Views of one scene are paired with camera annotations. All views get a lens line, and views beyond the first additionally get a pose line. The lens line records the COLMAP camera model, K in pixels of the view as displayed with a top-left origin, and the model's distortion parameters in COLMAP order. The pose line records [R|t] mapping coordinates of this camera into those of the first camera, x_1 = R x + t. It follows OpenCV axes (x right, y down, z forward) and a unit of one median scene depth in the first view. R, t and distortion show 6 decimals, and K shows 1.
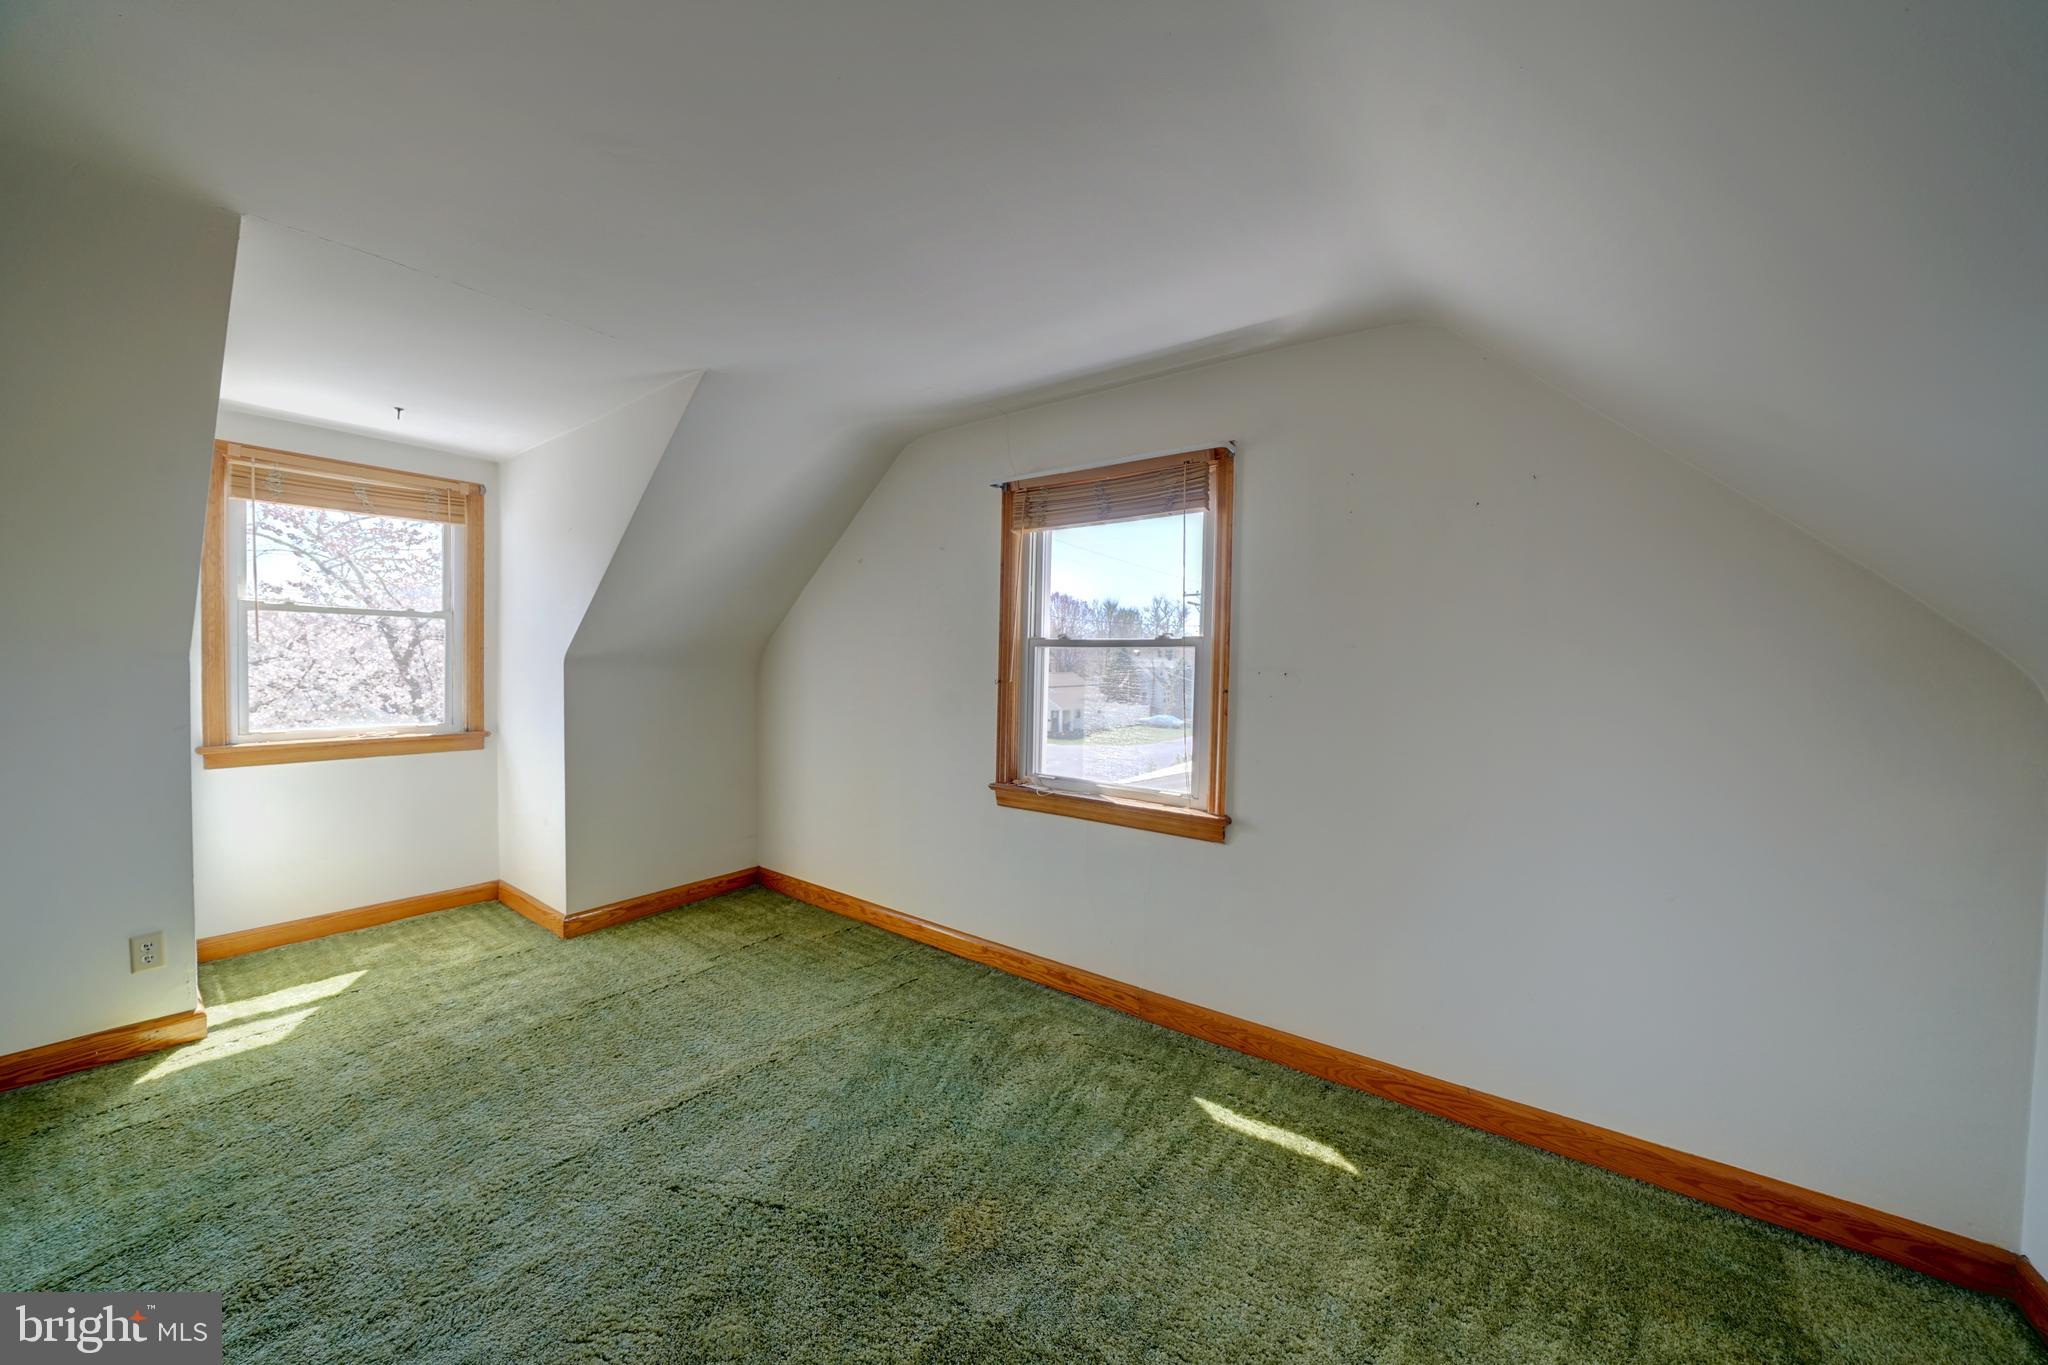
lens RADIAL K [[708.1, 0, 1015.6], [0, 708.1, 689.2], [0, 0, 1]] dist [-0.024118, 0.001976]
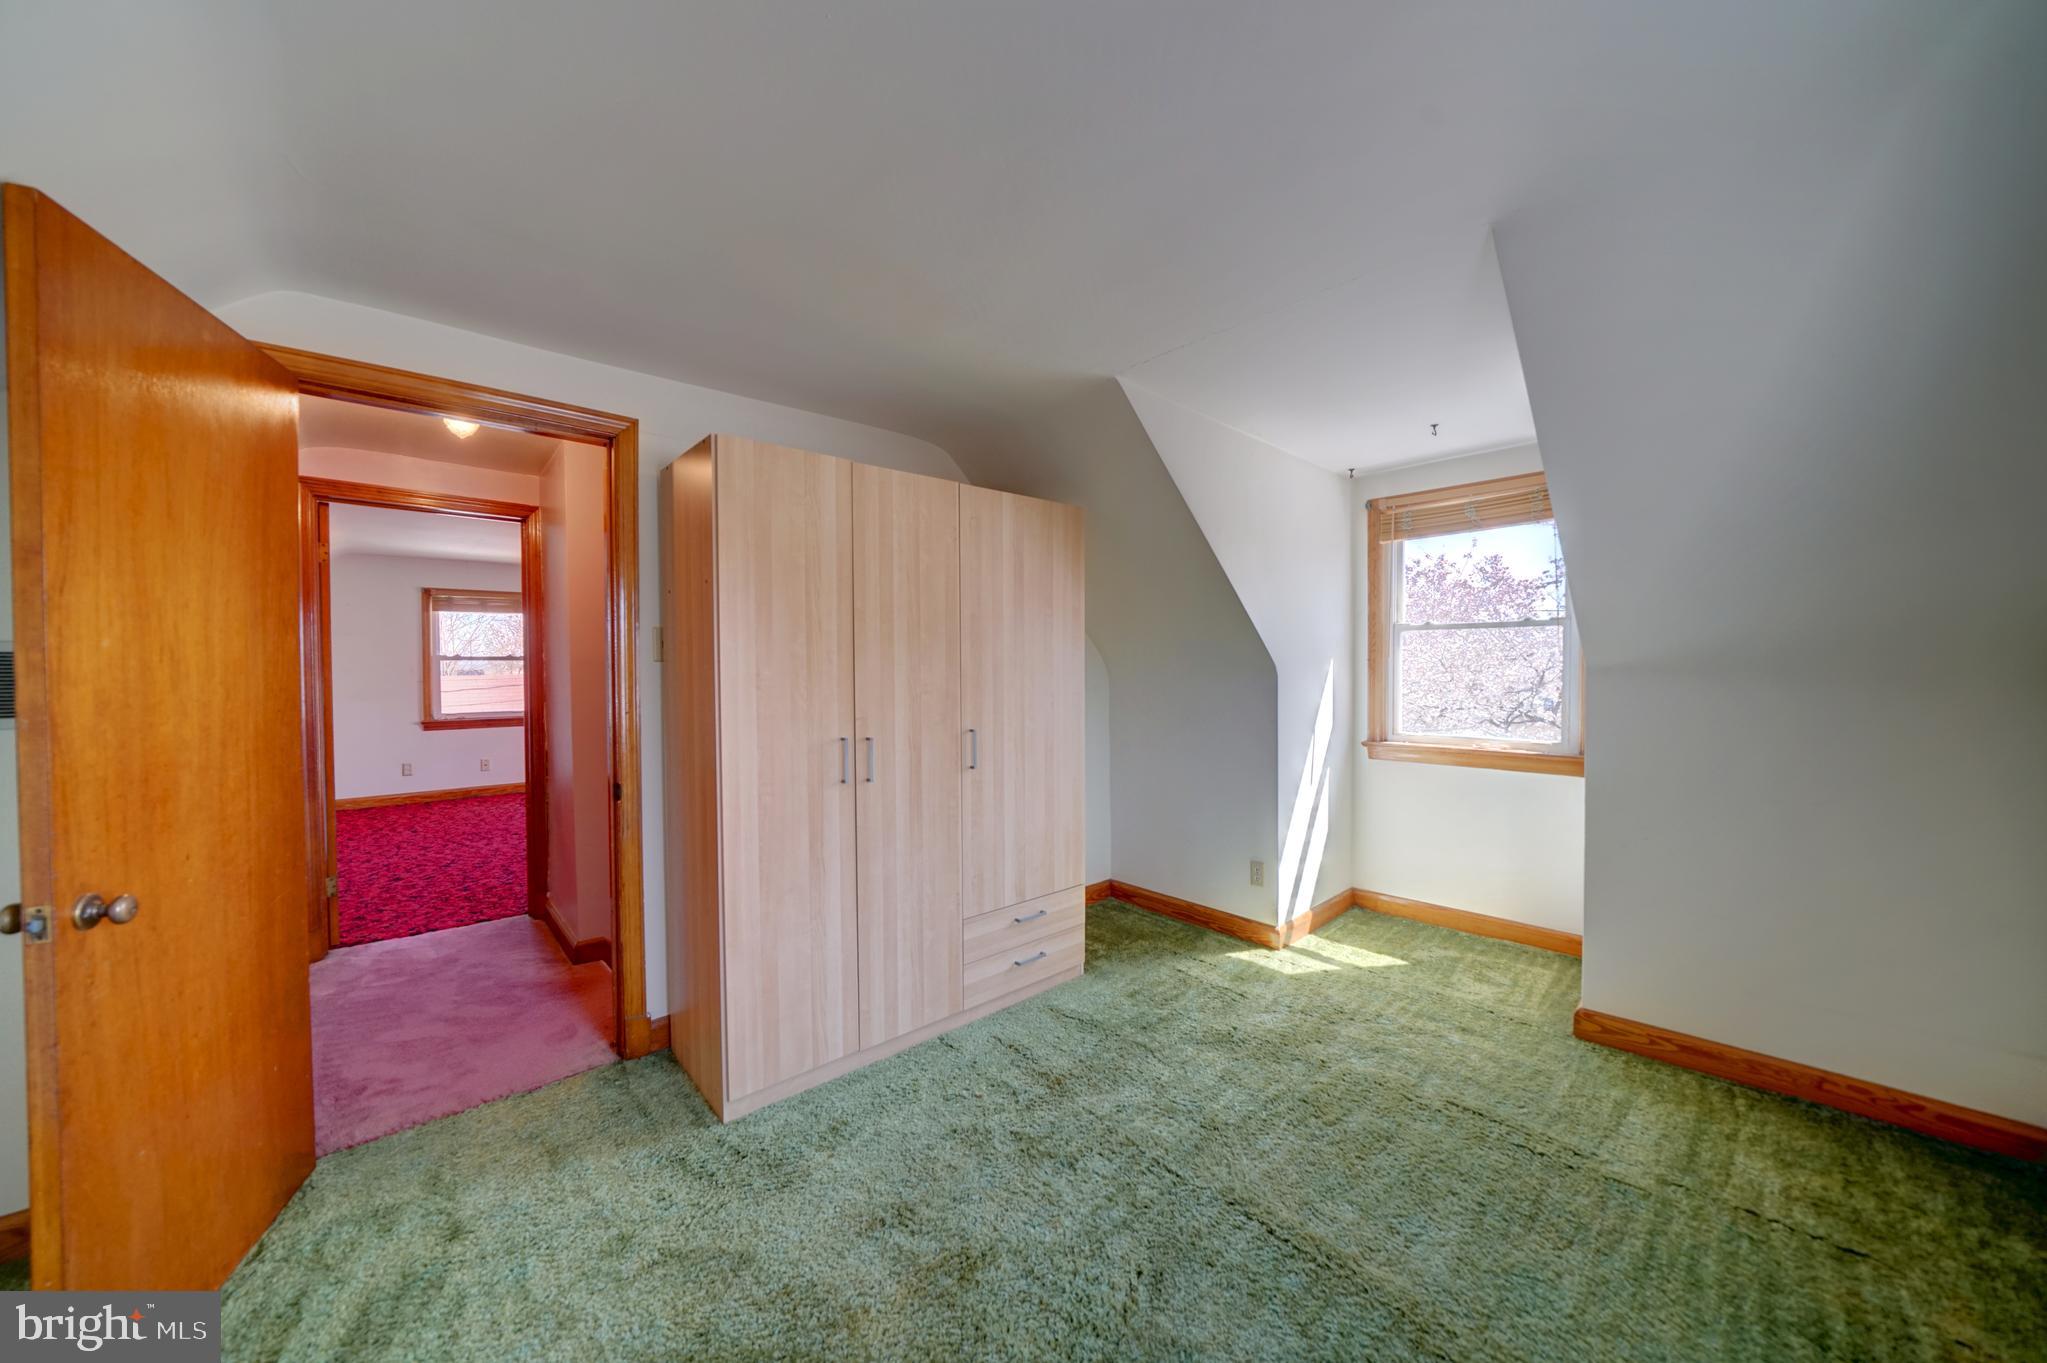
lens RADIAL K [[707.8, 0, 1010.8], [0, 707.8, 675.2], [0, 0, 1]] dist [-0.024118, 0.001976]
pose [[-0.194930, -0.011123, -0.980754, 0.233930], [-0.035691, 0.999354, -0.004240, -0.009017], [0.980167, 0.034178, -0.195201, 0.584056]]
